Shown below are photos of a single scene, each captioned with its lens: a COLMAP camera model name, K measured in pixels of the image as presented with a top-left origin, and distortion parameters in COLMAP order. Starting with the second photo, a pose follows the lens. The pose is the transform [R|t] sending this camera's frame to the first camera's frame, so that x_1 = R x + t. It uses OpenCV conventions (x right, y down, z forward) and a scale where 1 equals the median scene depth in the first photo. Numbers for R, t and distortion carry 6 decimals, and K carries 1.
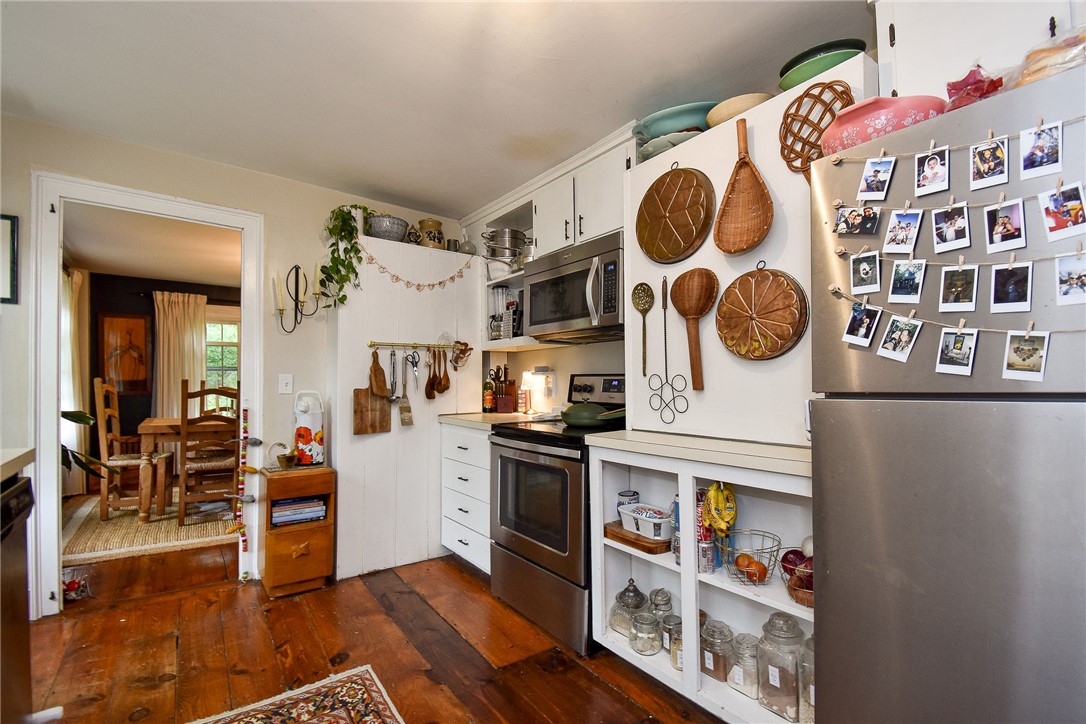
lens RADIAL K [[500.9, 0, 540.4], [0, 500.9, 371.3], [0, 0, 1]] dist [0.012744, -0.001039]
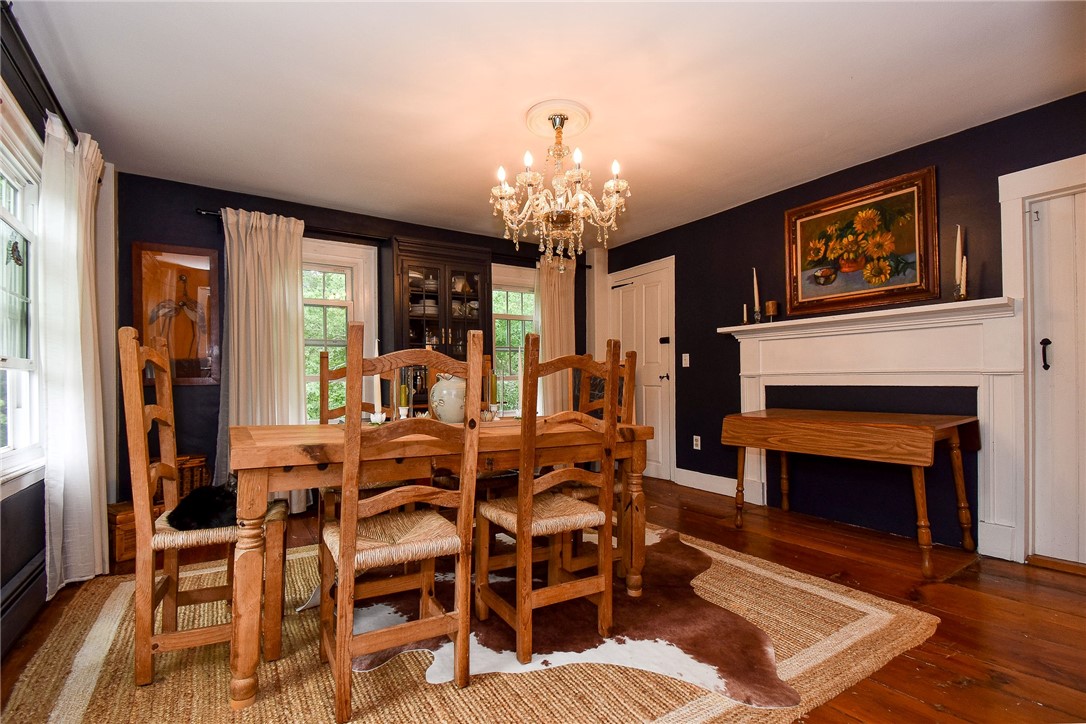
lens RADIAL K [[500.9, 0, 540.4], [0, 500.9, 371.3], [0, 0, 1]] dist [0.012744, -0.001039]
pose [[0.999045, -0.006455, -0.043219, -0.386661], [0.006326, 0.999975, -0.003114, 0.037197], [0.043238, 0.002838, 0.999061, 0.447157]]
